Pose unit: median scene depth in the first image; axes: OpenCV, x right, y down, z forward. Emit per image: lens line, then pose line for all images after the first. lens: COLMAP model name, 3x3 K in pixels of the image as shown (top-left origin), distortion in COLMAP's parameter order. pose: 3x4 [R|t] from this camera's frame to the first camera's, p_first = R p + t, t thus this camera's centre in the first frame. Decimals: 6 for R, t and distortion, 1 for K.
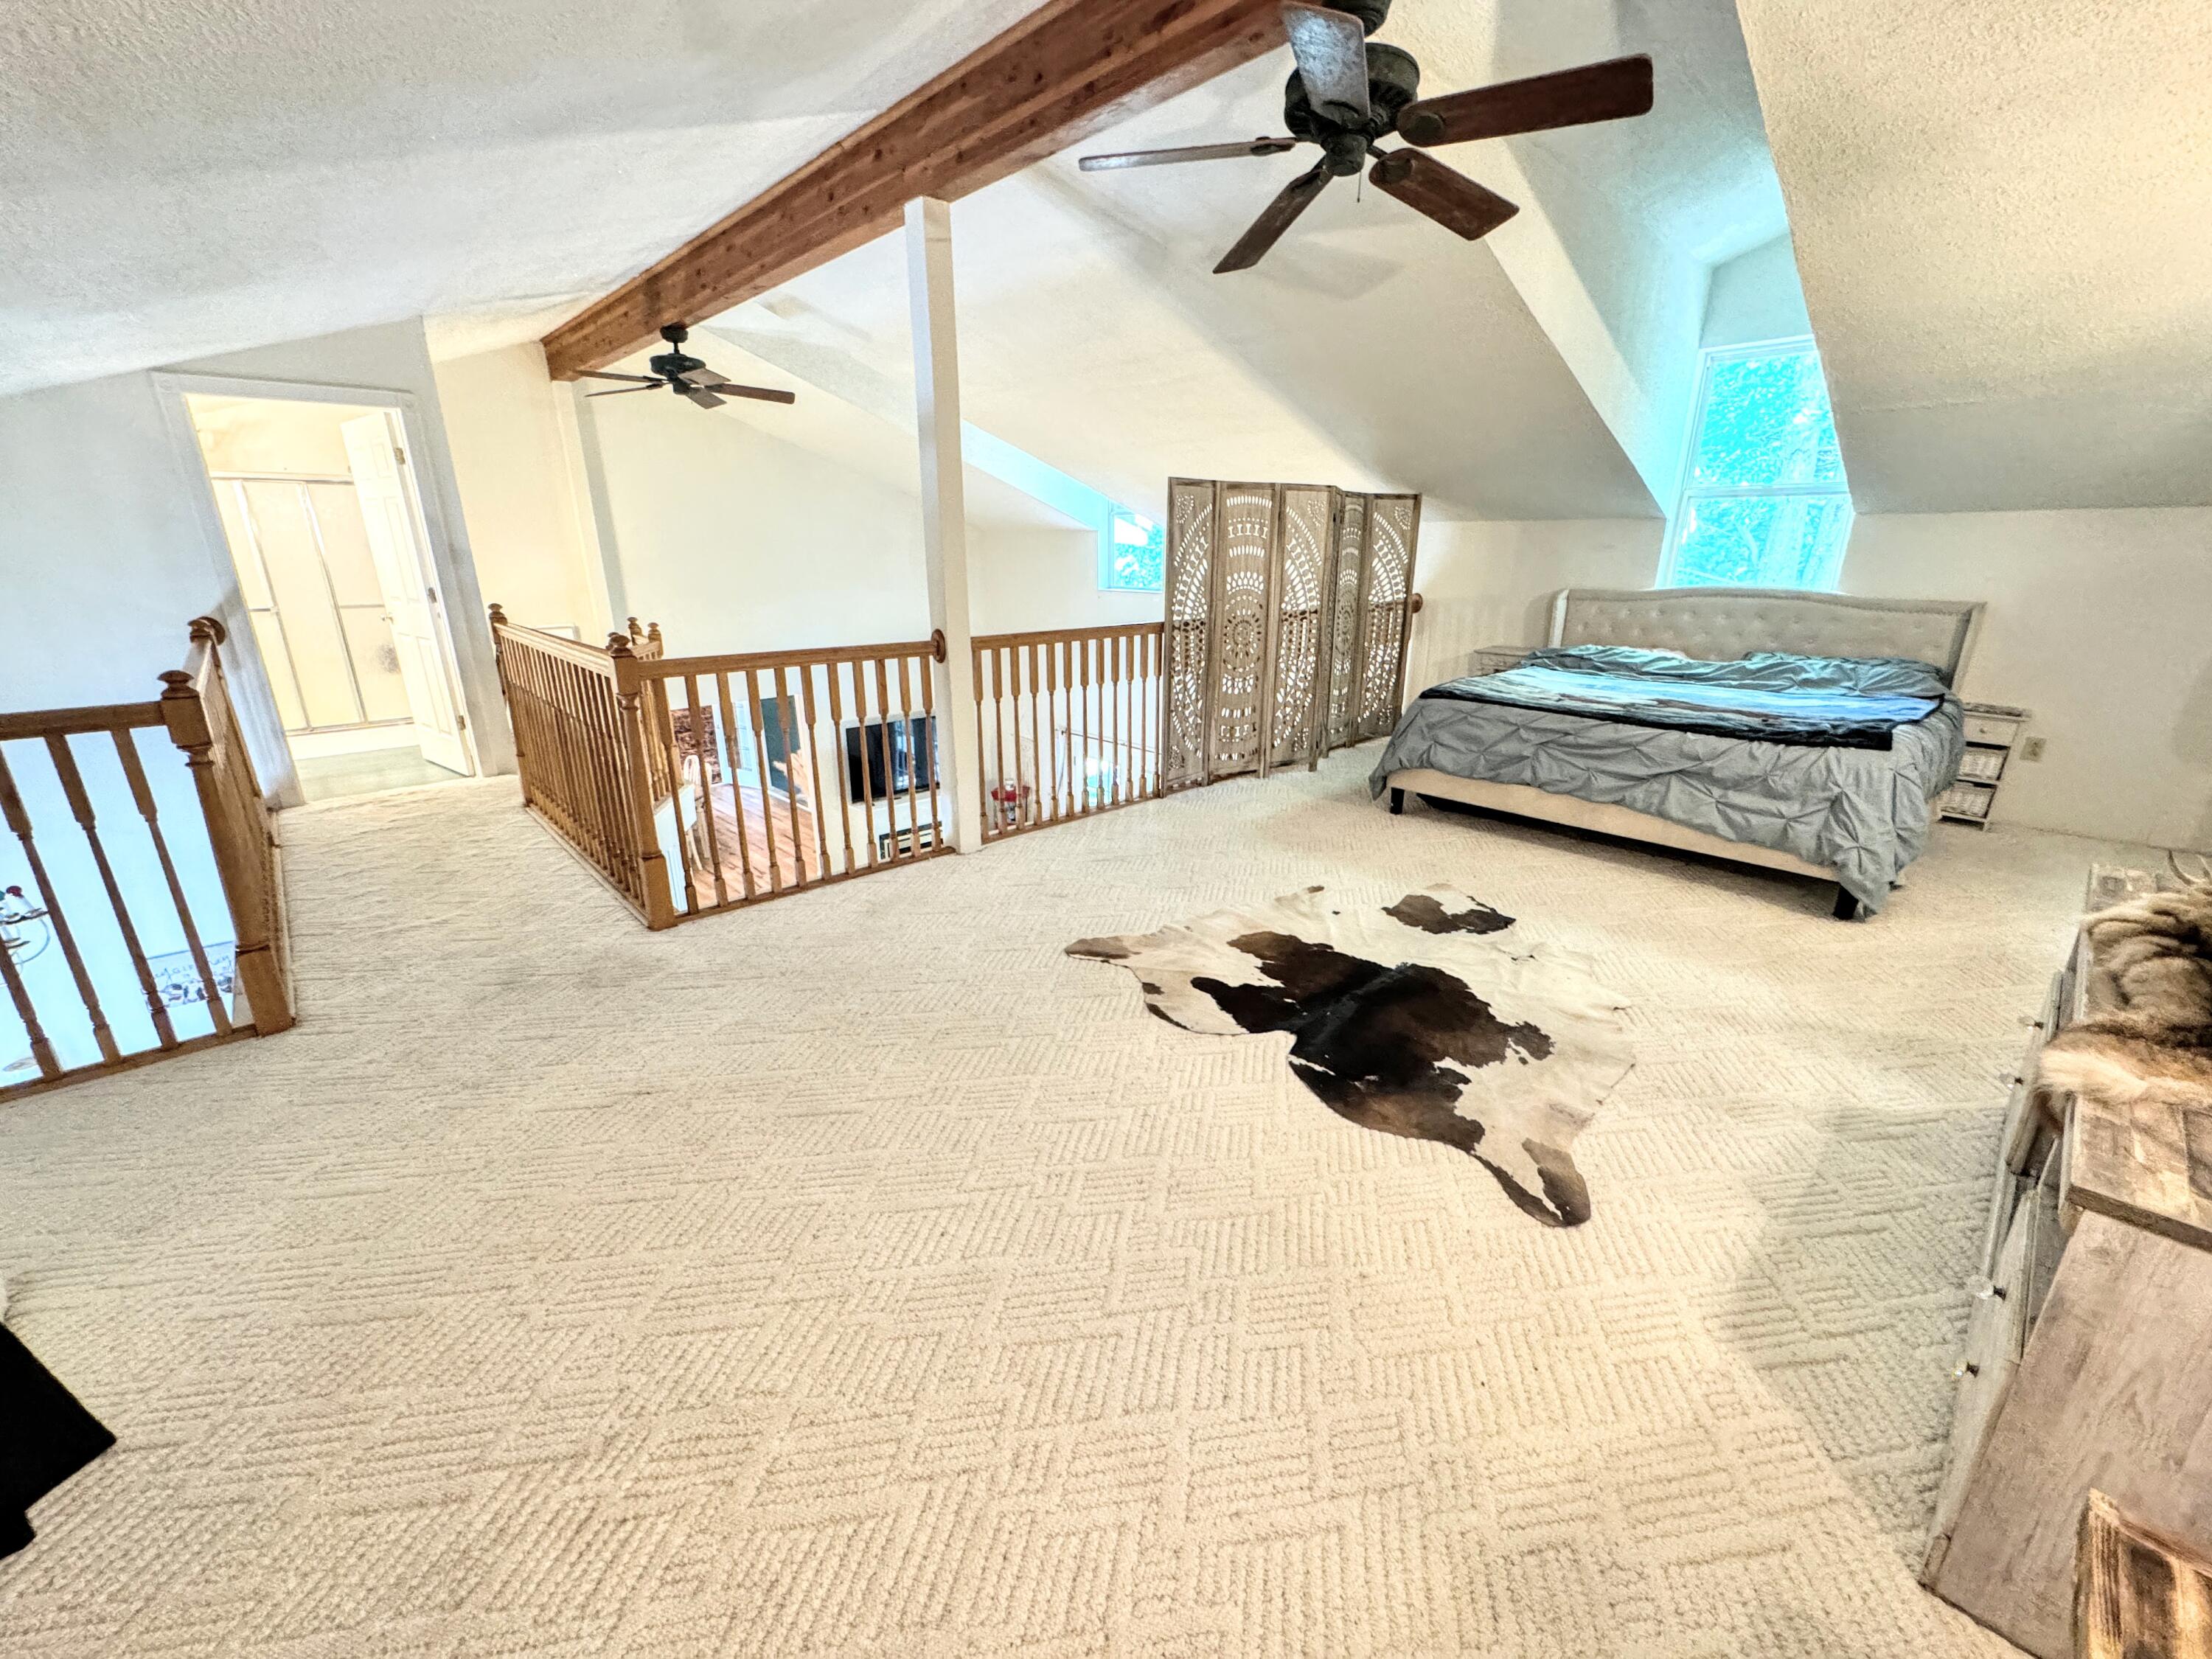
lens RADIAL K [[881.0, 0, 1106.4], [0, 881.0, 832.0], [0, 0, 1]] dist [-0.001839, 0.000139]
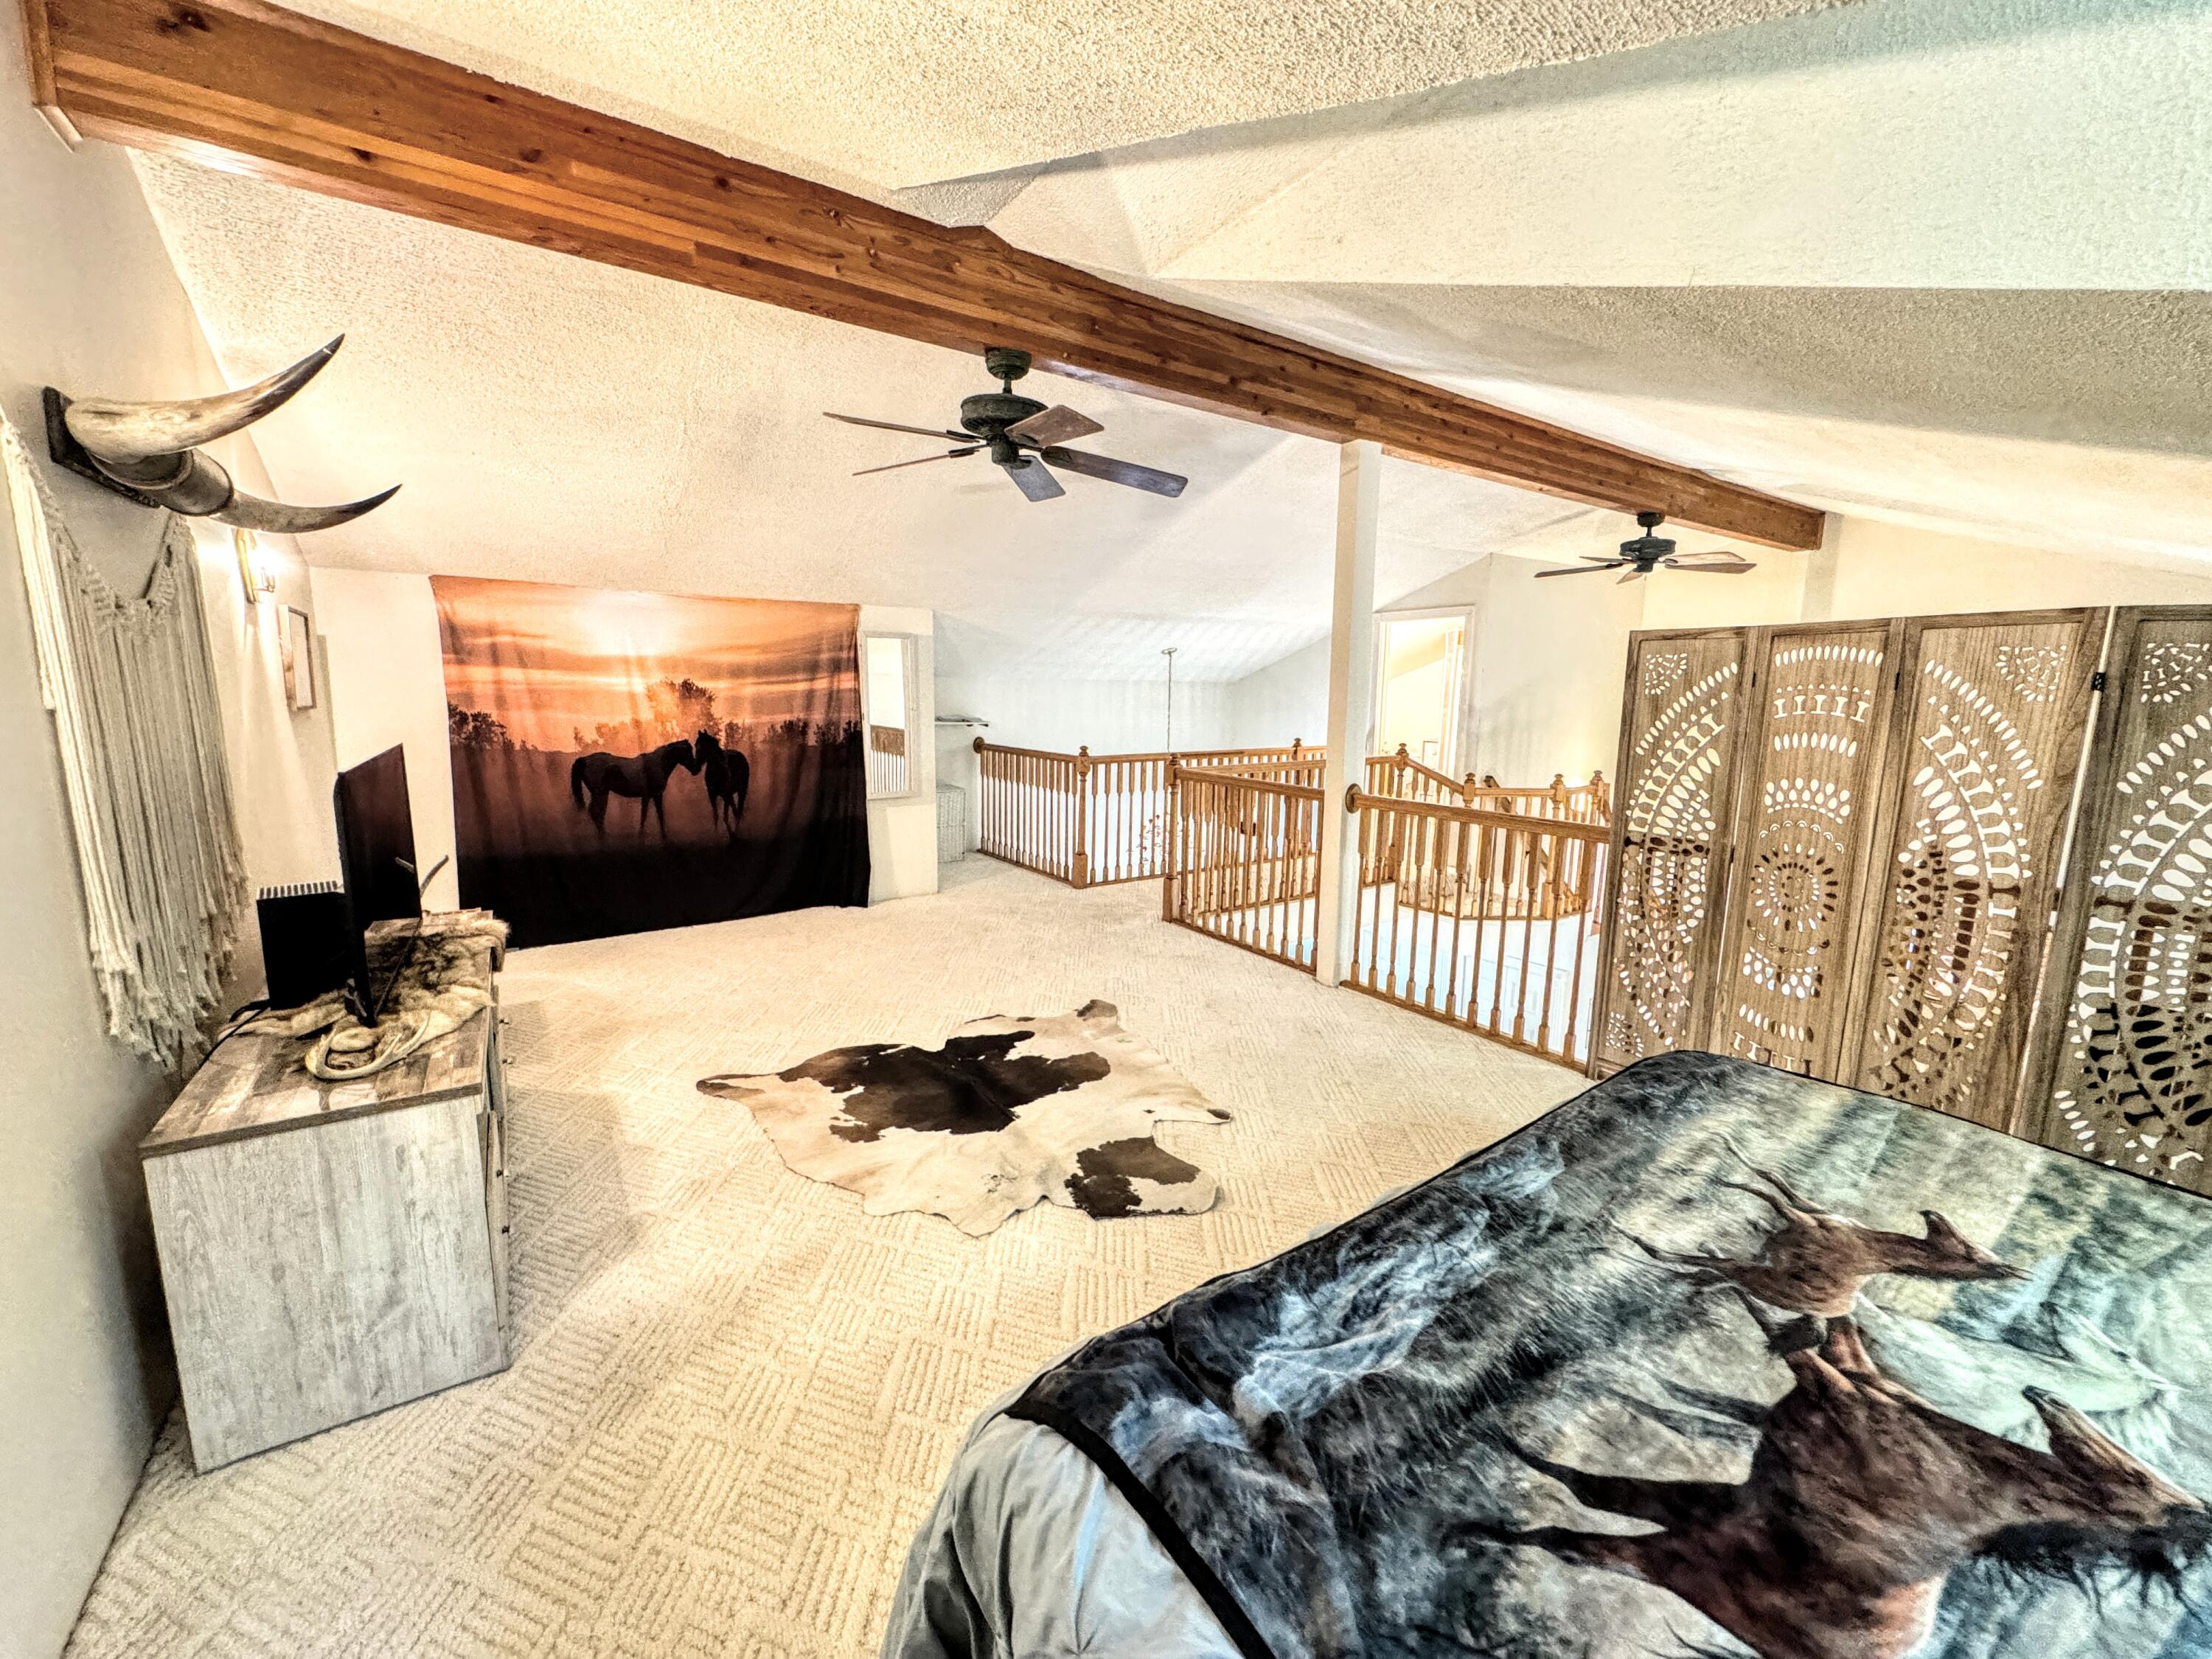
lens RADIAL K [[881.0, 0, 1106.5], [0, 881.0, 826.8], [0, 0, 1]] dist [-0.001839, 0.000139]
pose [[-0.149802, 0.155731, -0.976375, 1.104133], [-0.315584, 0.928332, 0.196487, -0.343339], [0.936999, 0.337562, -0.089919, 0.940684]]
